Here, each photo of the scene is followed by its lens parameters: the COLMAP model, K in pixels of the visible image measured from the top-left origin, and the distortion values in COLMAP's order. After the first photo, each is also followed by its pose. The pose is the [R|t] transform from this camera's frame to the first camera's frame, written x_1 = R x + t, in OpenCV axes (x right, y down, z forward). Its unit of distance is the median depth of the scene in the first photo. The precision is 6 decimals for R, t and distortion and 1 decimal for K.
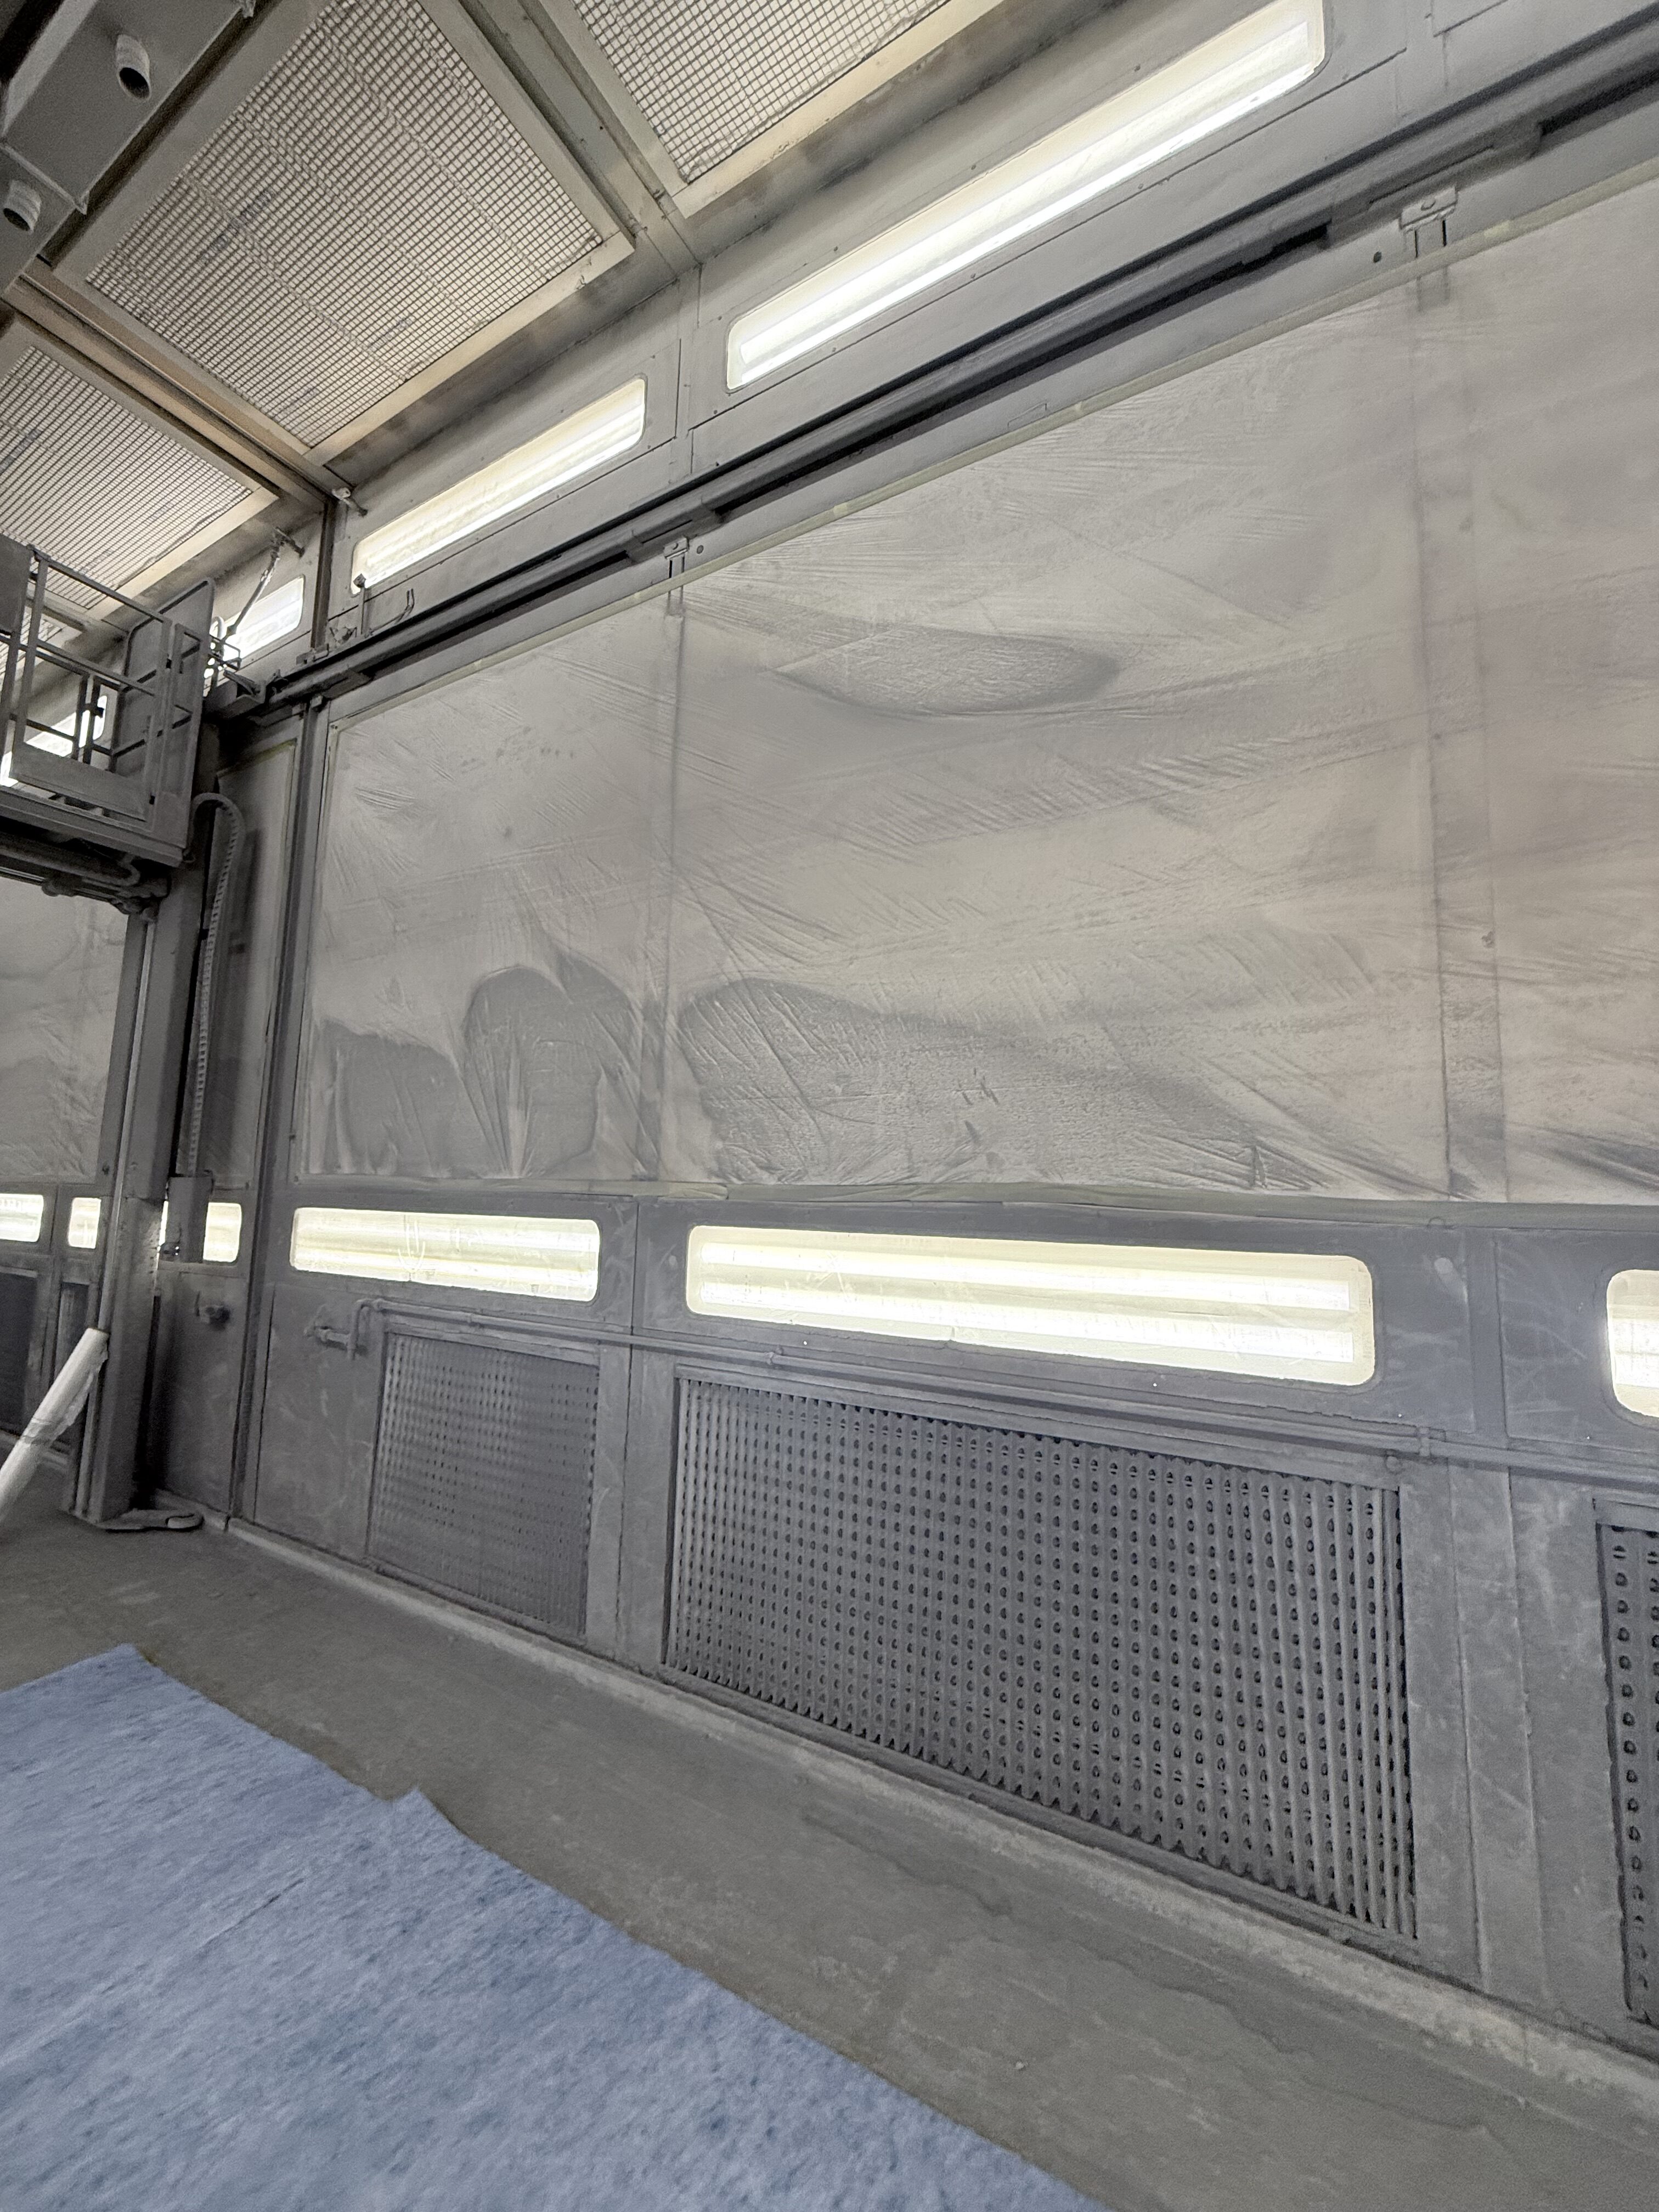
lens RADIAL K [[942.4, 0, 699.3], [0, 942.4, 1112.6], [0, 0, 1]] dist [-0.000064, -0.000012]
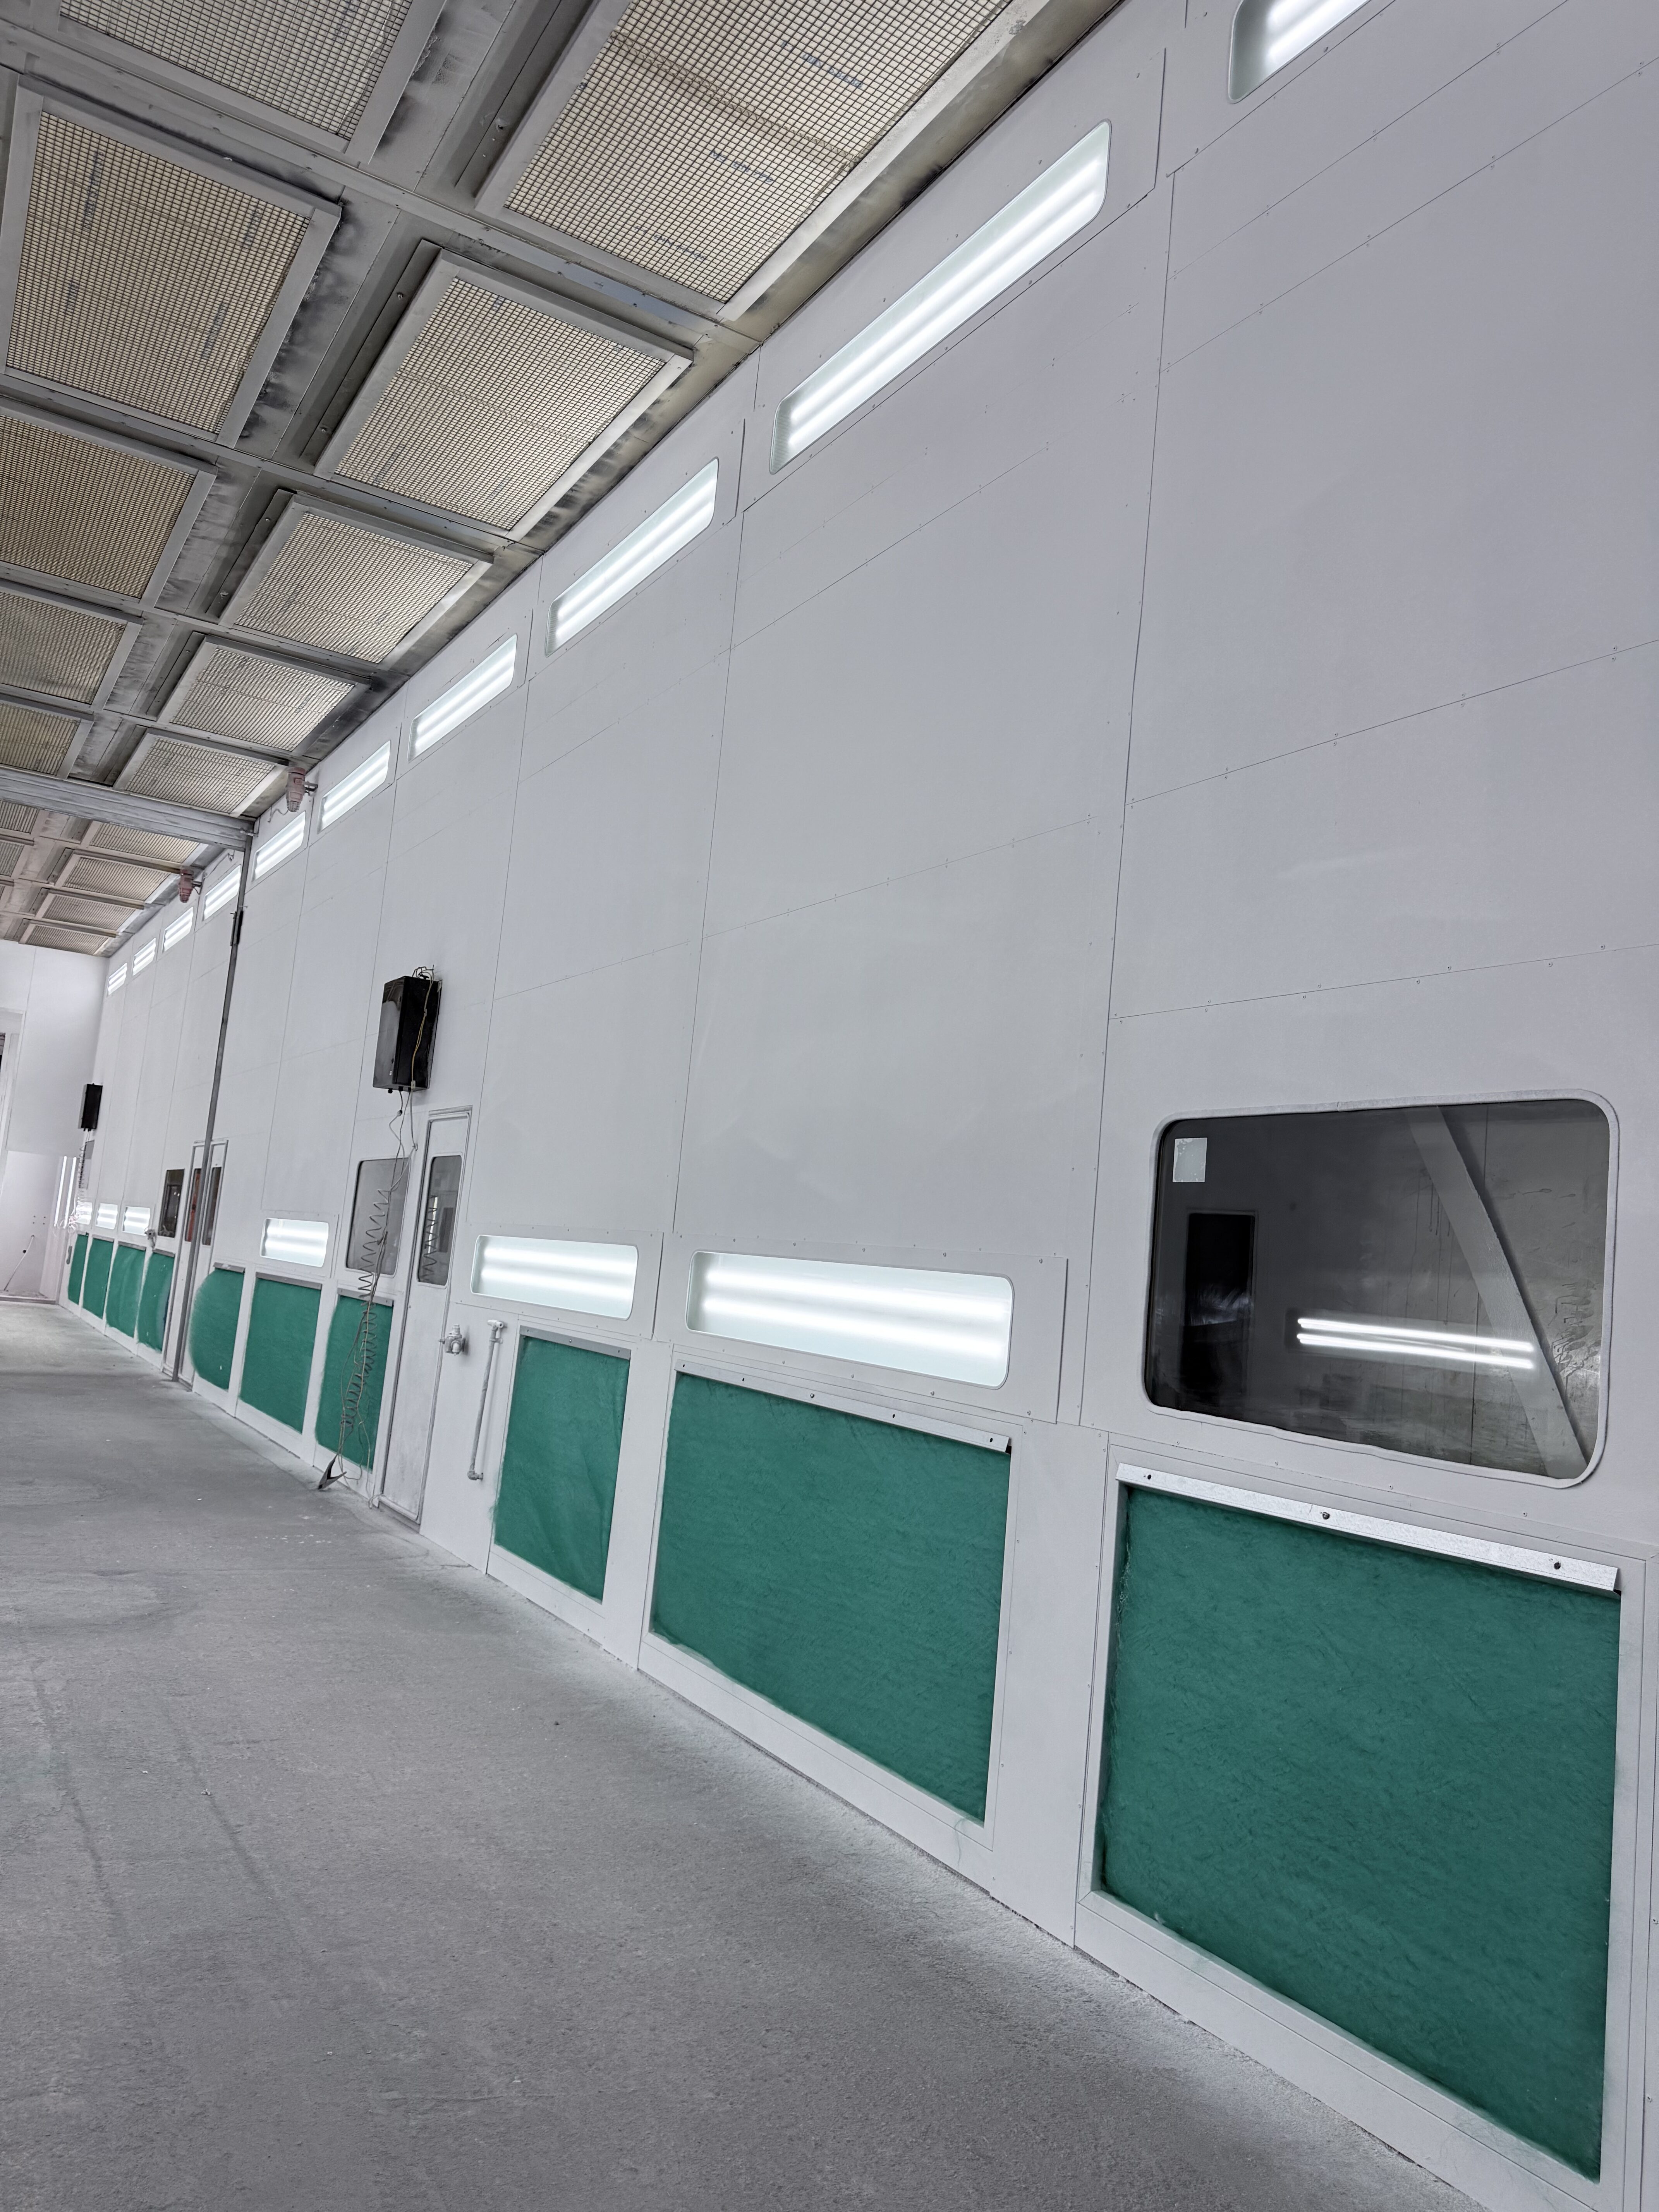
lens RADIAL K [[1560.1, 0, 827.6], [0, 1560.1, 1097.3], [0, 0, 1]] dist [0.058149, -0.059296]
pose [[0.907896, -0.003115, -0.419185, 0.774179], [-0.007255, 0.999706, -0.023142, -0.018828], [0.419133, 0.024052, 0.907606, -0.525963]]
